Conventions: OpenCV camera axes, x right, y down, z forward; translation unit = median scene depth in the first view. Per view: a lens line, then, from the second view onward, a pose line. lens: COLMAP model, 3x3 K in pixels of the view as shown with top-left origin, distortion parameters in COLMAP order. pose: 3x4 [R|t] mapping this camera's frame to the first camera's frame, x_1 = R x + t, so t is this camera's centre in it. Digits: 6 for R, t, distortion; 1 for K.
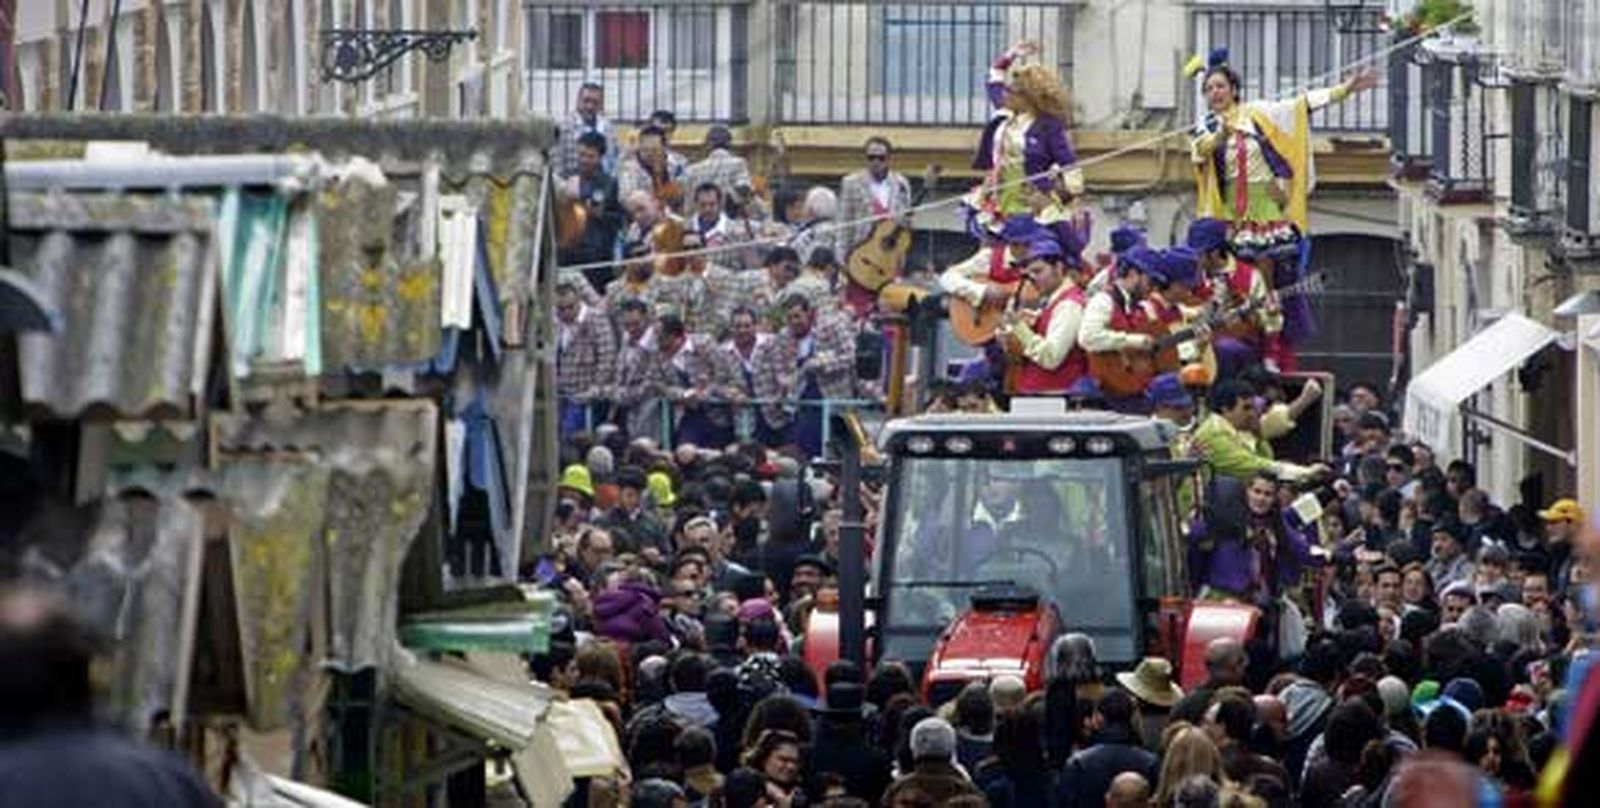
lens RADIAL K [[5045.7, 0, 801.6], [0, 5045.7, 400.6], [0, 0, 1]] dist [0.116390, 0.000000]
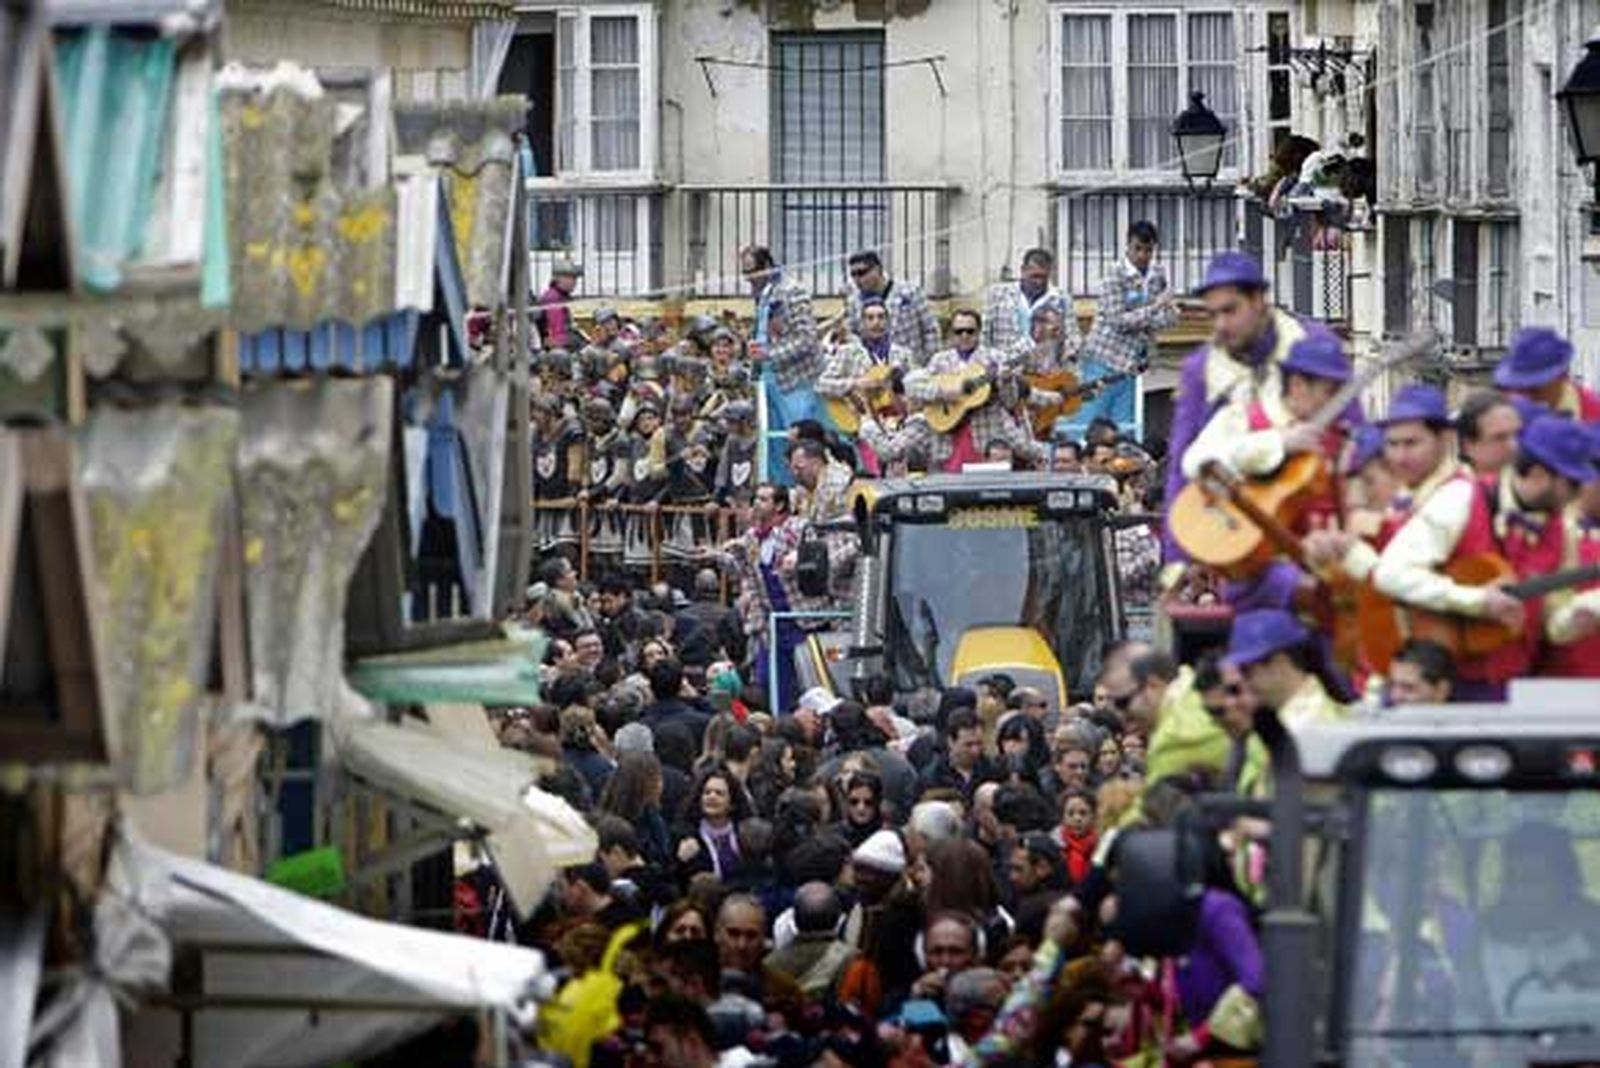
lens RADIAL K [[4416.9, 0, 798.9], [0, 4416.9, 538.3], [0, 0, 1]] dist [0.060620, 0.000000]
pose [[0.999736, -0.012811, 0.019078, -0.020327], [0.012820, 0.999918, -0.000348, 0.022746], [-0.019072, 0.000593, 0.999818, 0.282751]]
